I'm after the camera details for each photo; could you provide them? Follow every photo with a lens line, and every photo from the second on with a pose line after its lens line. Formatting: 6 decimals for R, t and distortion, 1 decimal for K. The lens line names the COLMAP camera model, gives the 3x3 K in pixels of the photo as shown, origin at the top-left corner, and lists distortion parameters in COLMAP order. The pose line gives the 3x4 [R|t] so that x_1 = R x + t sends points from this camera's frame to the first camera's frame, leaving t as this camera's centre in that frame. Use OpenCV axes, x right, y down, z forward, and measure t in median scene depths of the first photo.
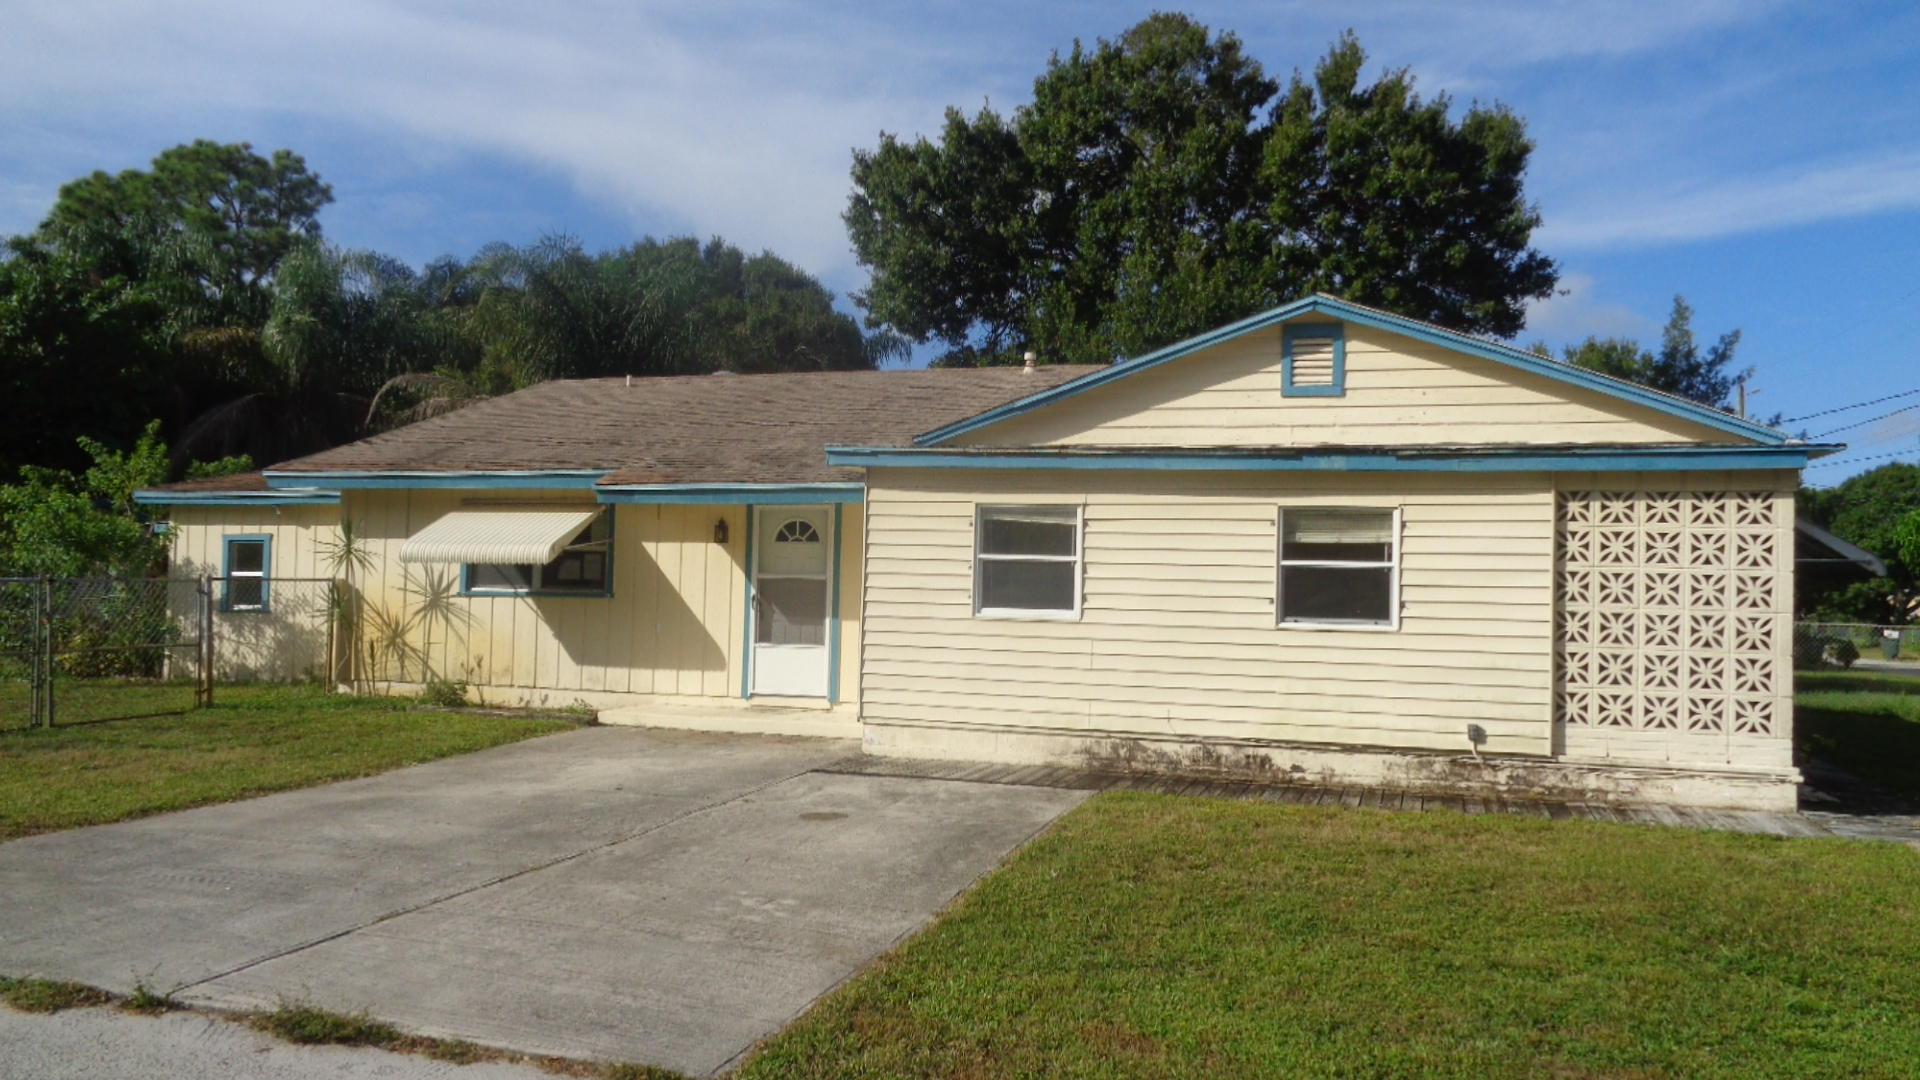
lens RADIAL K [[1416.5, 0, 951.2], [0, 1416.5, 547.7], [0, 0, 1]] dist [-0.044454, 0.006307]
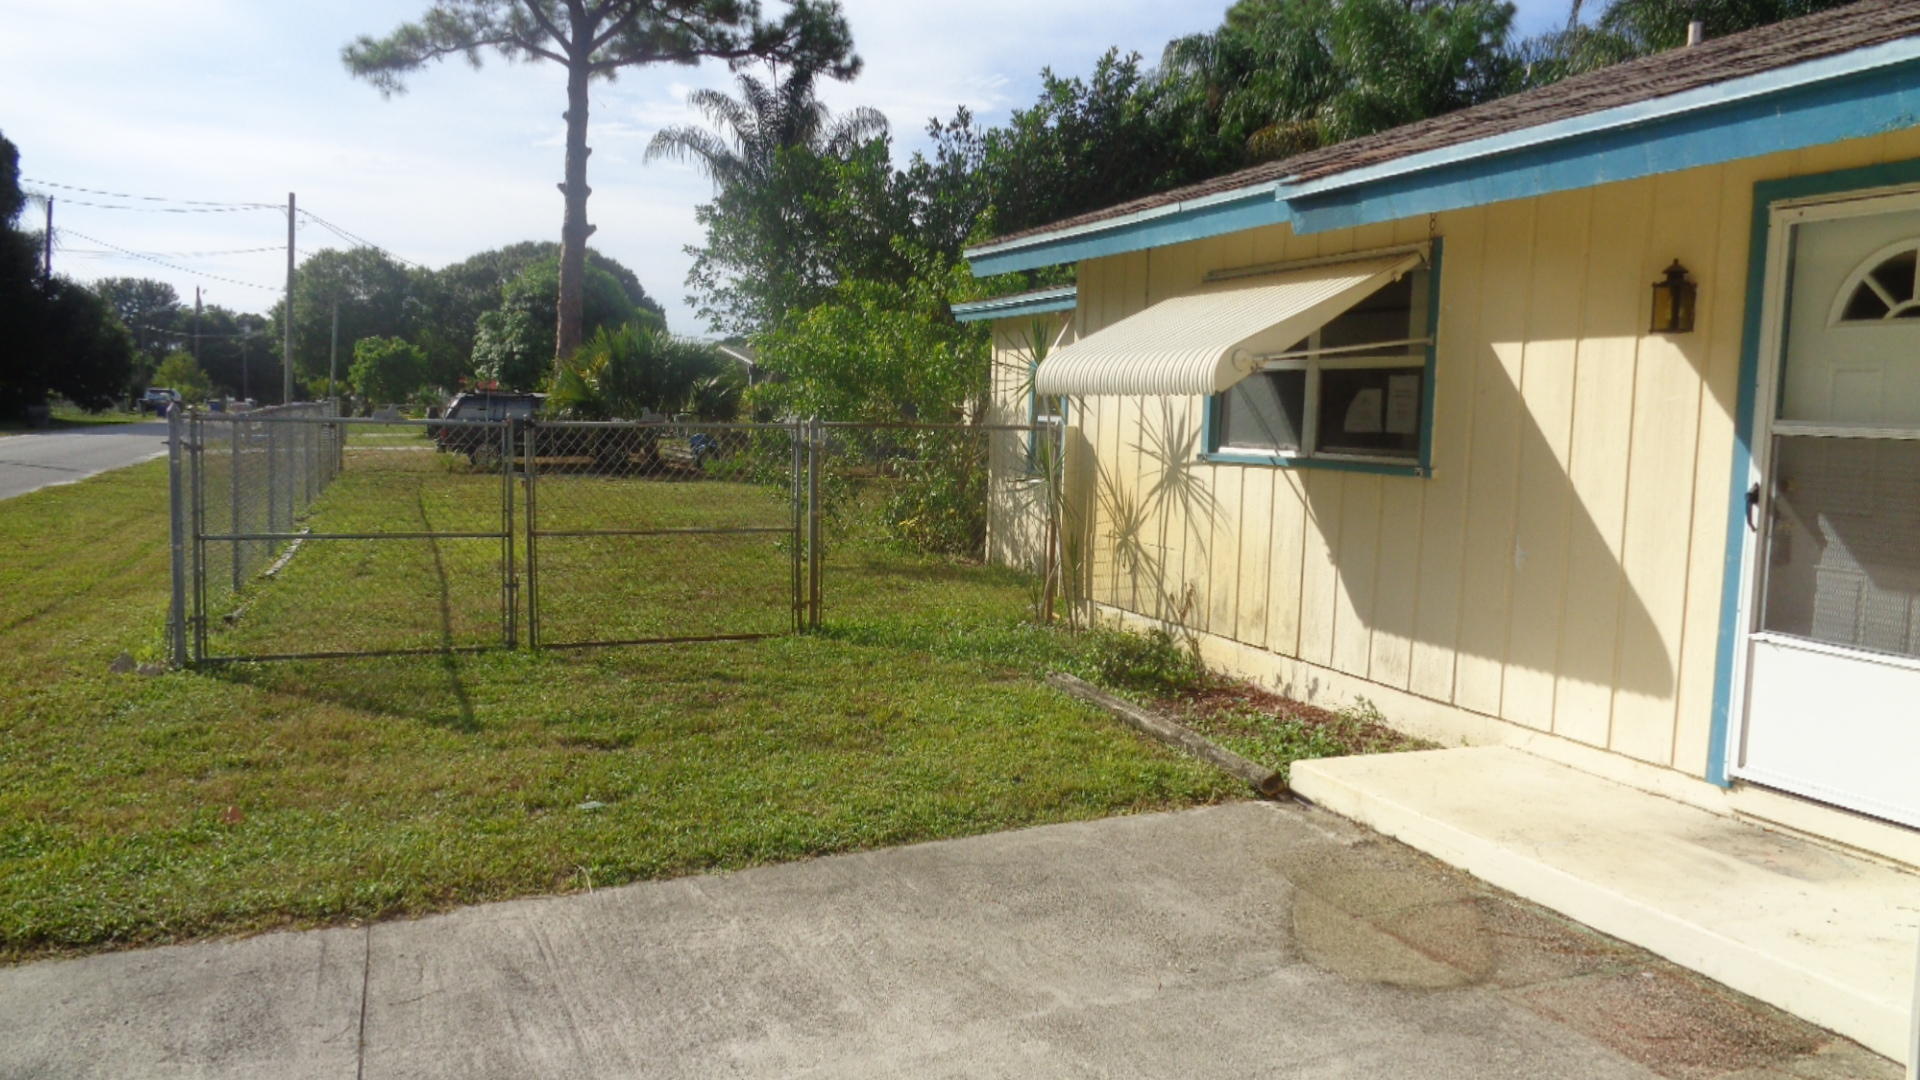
lens RADIAL K [[1416.5, 0, 958.0], [0, 1416.5, 545.7], [0, 0, 1]] dist [-0.044454, 0.006307]
pose [[0.660622, 0.070440, -0.747407, -0.018233], [0.007877, 0.994883, 0.100726, 0.012622], [0.750677, -0.072429, 0.656687, 0.645253]]
